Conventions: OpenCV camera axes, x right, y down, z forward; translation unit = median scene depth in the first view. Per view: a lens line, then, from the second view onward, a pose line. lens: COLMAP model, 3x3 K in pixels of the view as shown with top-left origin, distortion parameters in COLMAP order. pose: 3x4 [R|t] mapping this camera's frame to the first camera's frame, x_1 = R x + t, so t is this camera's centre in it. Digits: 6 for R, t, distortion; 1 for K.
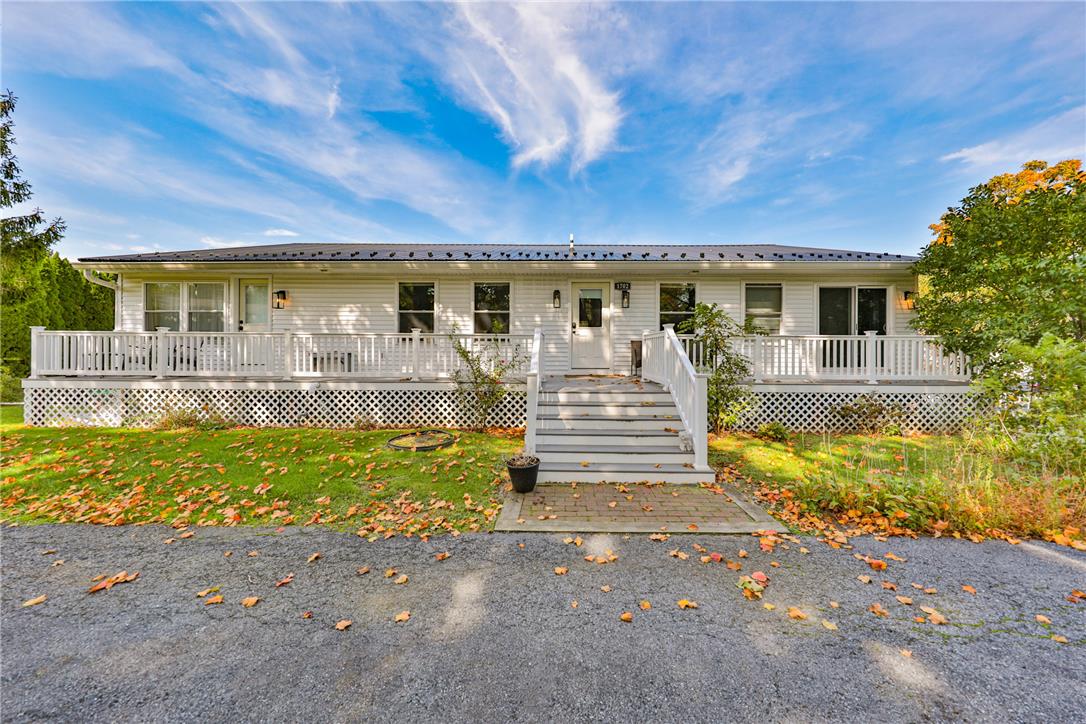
lens RADIAL K [[369.6, 0, 577.4], [0, 369.6, 348.2], [0, 0, 1]] dist [0.005071, -0.001330]
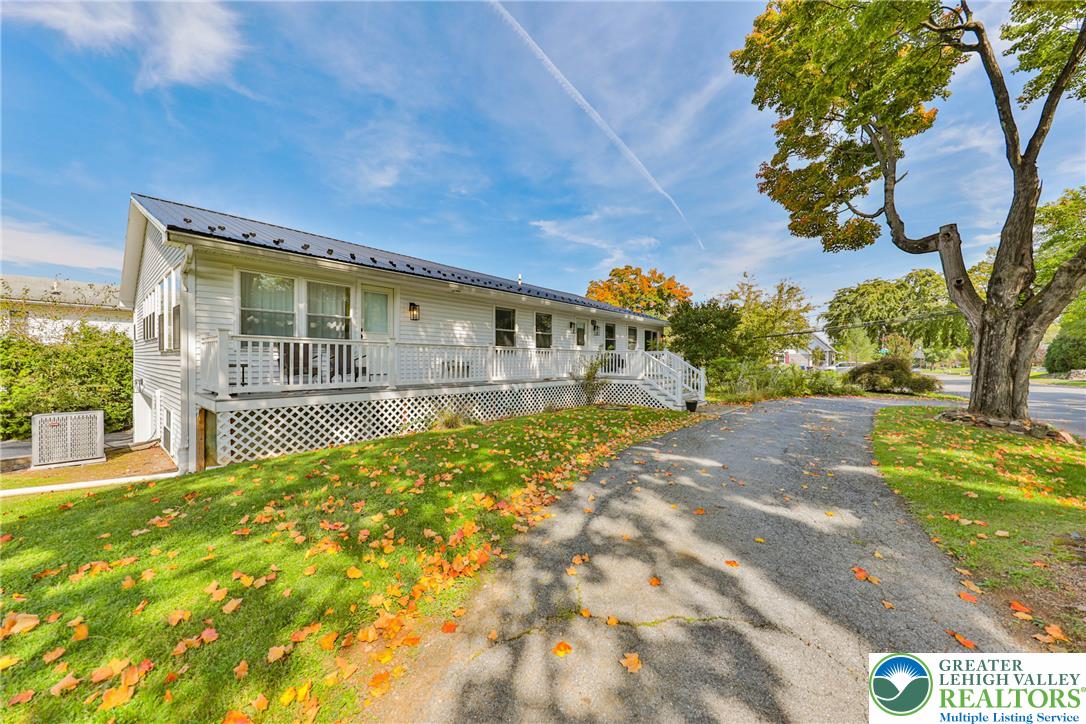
lens RADIAL K [[378.9, 0, 552.4], [0, 378.9, 364.8], [0, 0, 1]] dist [0.008217, -0.000084]
pose [[0.636663, -0.012150, 0.771046, -0.094616], [-0.007873, 0.999721, 0.022254, -0.000487], [-0.771102, -0.020238, 0.636390, 0.000686]]
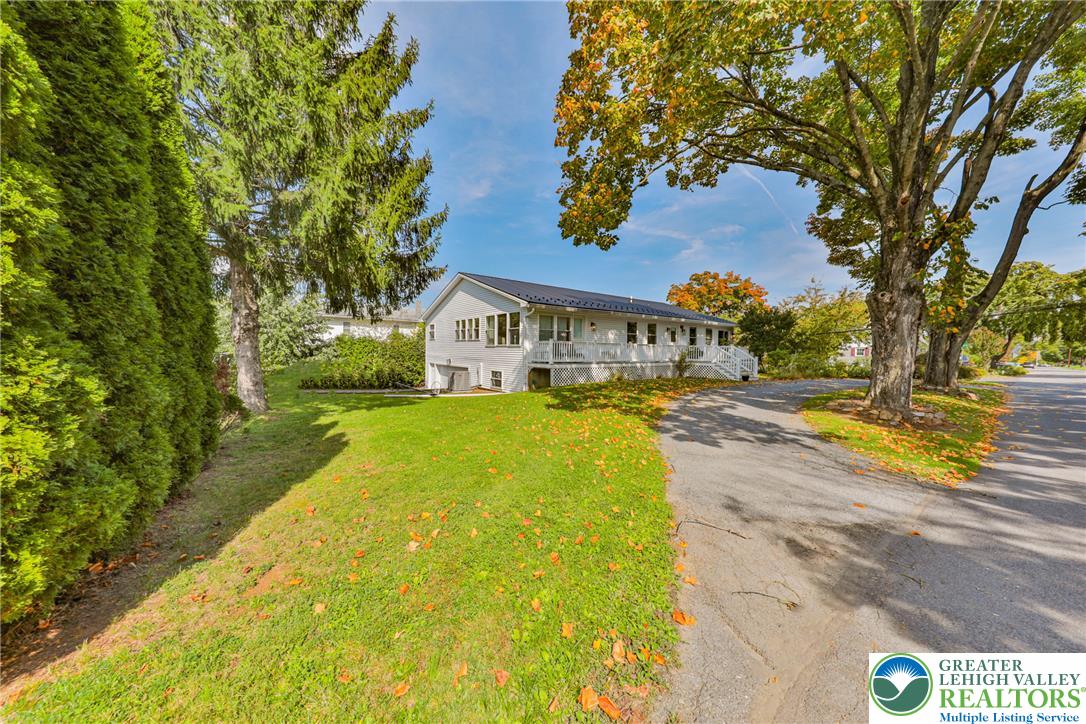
lens RADIAL K [[369.6, 0, 541.7], [0, 369.6, 373.0], [0, 0, 1]] dist [0.005071, -0.001330]
pose [[0.787974, -0.032981, 0.614825, -0.161114], [-0.012179, 0.997534, 0.069119, -0.000537], [-0.615589, -0.061952, 0.785629, -0.034745]]
